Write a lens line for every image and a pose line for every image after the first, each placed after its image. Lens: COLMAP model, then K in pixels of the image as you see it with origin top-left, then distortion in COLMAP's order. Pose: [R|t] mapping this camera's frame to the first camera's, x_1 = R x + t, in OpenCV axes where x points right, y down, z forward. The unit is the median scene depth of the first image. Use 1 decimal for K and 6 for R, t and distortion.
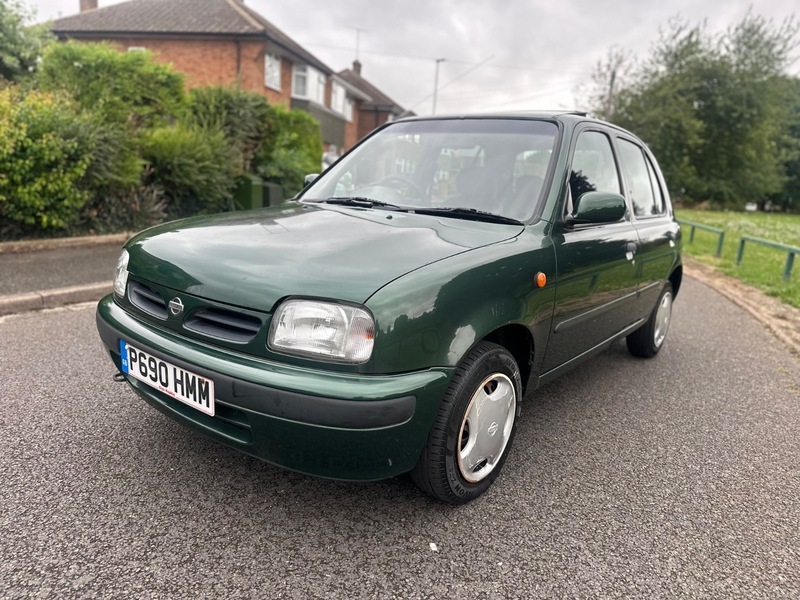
lens RADIAL K [[566.9, 0, 402.5], [0, 566.9, 304.1], [0, 0, 1]] dist [0.051243, -0.074550]
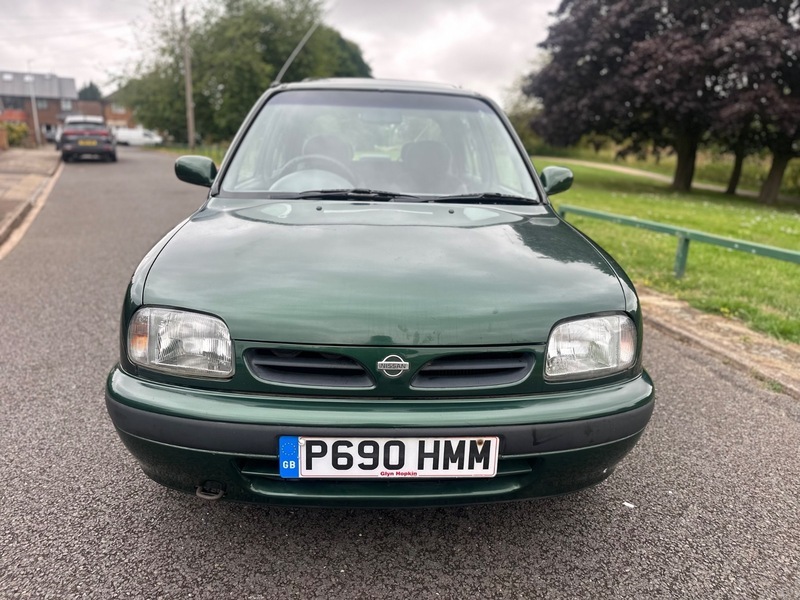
lens RADIAL K [[566.9, 0, 400.1], [0, 566.9, 300.0], [0, 0, 1]] dist [0.051243, -0.074550]
pose [[0.753873, -0.216337, 0.620381, -0.788962], [0.159342, 0.976247, 0.146805, -0.182174], [-0.637405, -0.011820, 0.770438, 0.372978]]
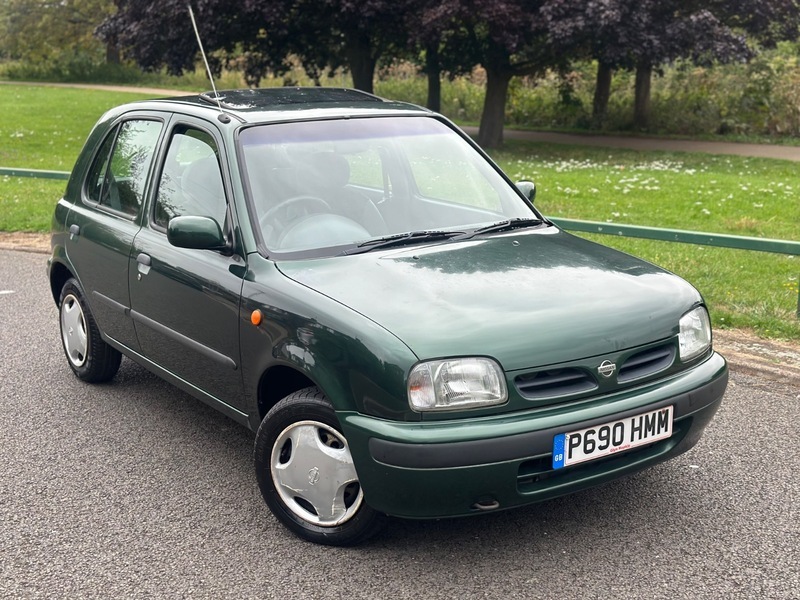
lens RADIAL K [[1128.8, 0, 414.1], [0, 1128.8, 313.2], [0, 0, 1]] dist [0.103450, 0.000000]
pose [[0.299472, -0.285887, 0.910266, -2.189926], [0.240237, 0.945908, 0.218045, -0.583402], [-0.923365, 0.153381, 0.351954, 0.541657]]
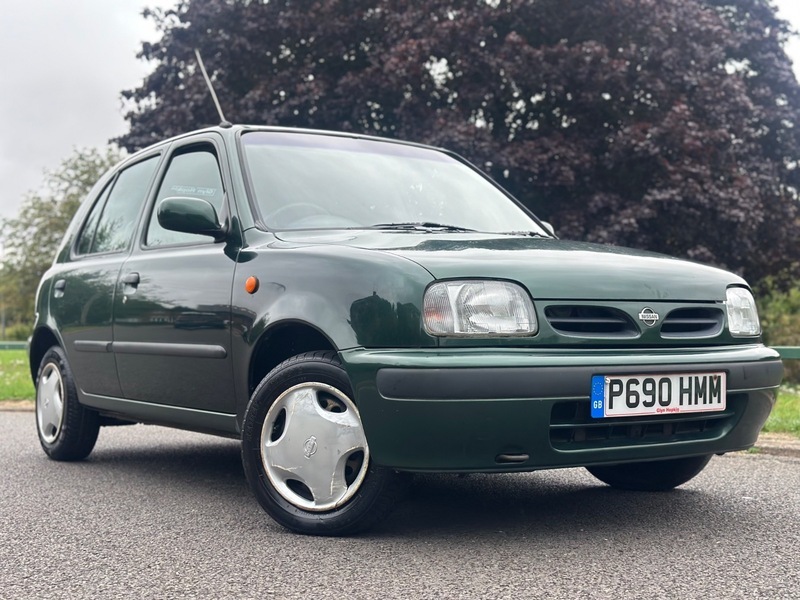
lens RADIAL K [[1128.8, 0, 415.7], [0, 1128.8, 305.7], [0, 0, 1]] dist [0.103450, 0.000000]
pose [[0.298937, -0.044128, 0.953252, -2.080910], [0.230511, 0.972688, -0.027259, -0.047046], [-0.926014, 0.227884, 0.300944, 0.740089]]
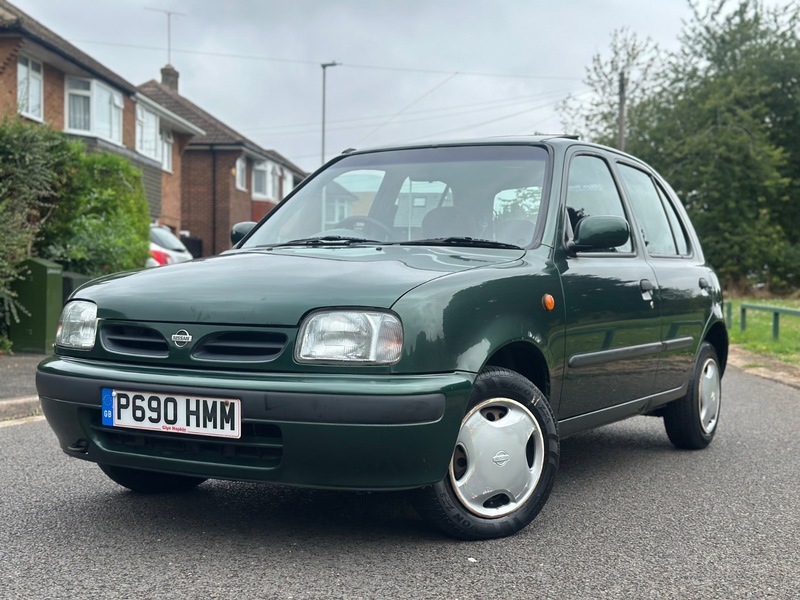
lens RADIAL K [[1128.8, 0, 400.8], [0, 1128.8, 306.3], [0, 0, 1]] dist [0.103450, 0.000000]
pose [[0.990009, -0.056036, 0.129391, -0.255982], [0.079438, 0.979810, -0.183470, 0.305189], [-0.116497, 0.191915, 0.974473, -0.839094]]
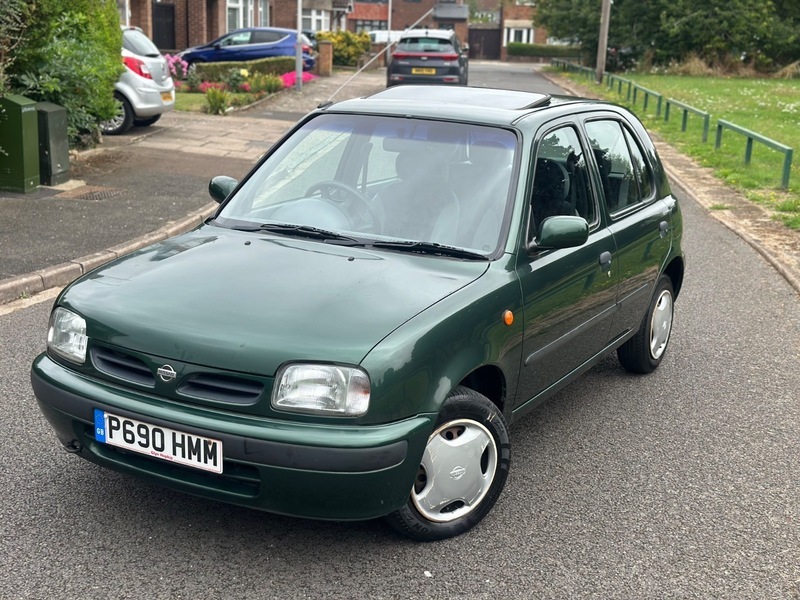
lens RADIAL K [[1128.8, 0, 403.8], [0, 1128.8, 304.3], [0, 0, 1]] dist [0.103450, 0.000000]
pose [[0.988428, -0.064146, 0.137460, -0.228461], [0.059466, 0.997511, 0.037892, -0.161765], [-0.139548, -0.029280, 0.989782, -1.021740]]
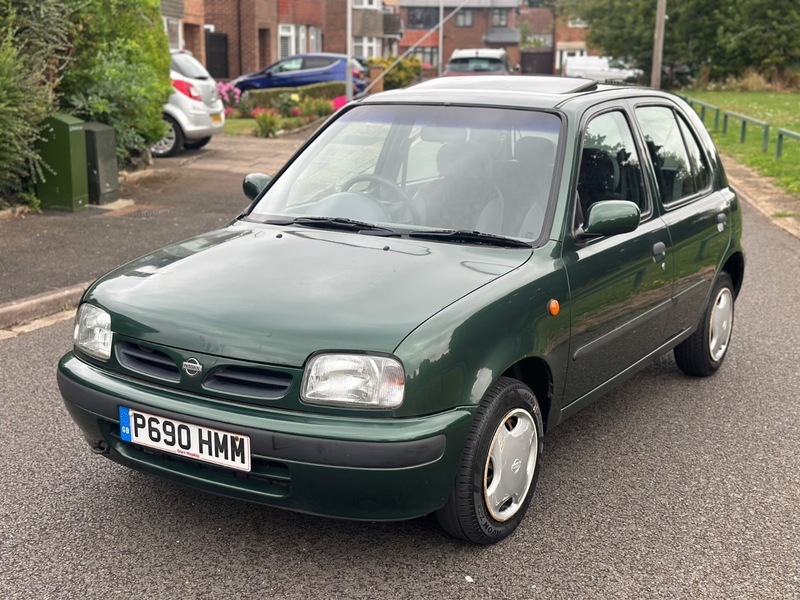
lens RADIAL K [[1128.8, 0, 399.2], [0, 1128.8, 313.6], [0, 0, 1]] dist [0.103450, 0.000000]
pose [[0.993507, -0.075331, 0.085262, -0.186507], [0.074081, 0.997095, 0.017736, -0.090101], [-0.086350, -0.011305, 0.996201, -0.915666]]
